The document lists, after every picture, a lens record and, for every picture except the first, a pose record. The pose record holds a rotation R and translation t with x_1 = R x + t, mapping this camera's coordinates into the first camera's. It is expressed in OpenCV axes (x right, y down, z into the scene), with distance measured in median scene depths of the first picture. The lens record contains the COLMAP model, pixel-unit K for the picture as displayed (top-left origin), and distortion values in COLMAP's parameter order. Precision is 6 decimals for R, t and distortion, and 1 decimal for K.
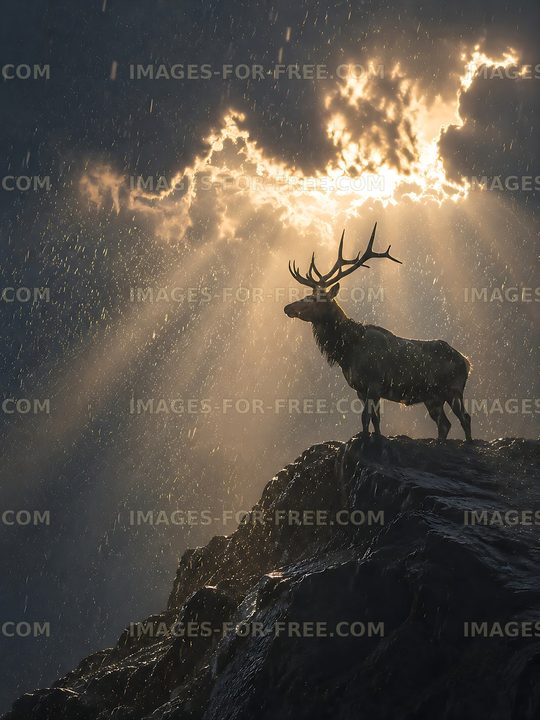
lens RADIAL K [[577.6, 0, 270.0], [0, 577.6, 360.0], [0, 0, 1]] dist [0.000179, -0.001475]
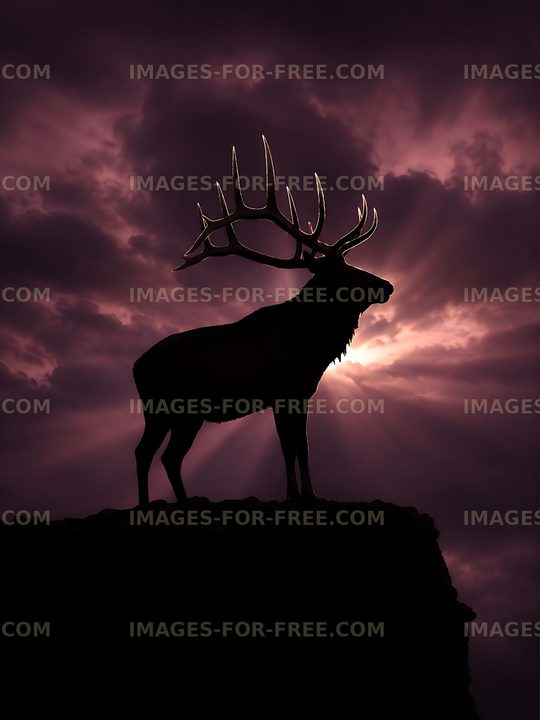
lens RADIAL K [[577.6, 0, 270.0], [0, 577.6, 360.0], [0, 0, 1]] dist [0.000179, -0.001475]
pose [[1.000000, 0.000155, -0.000014, 0.000075], [-0.000155, 1.000000, 0.000451, 0.579229], [0.000014, -0.000451, 1.000000, -0.000163]]
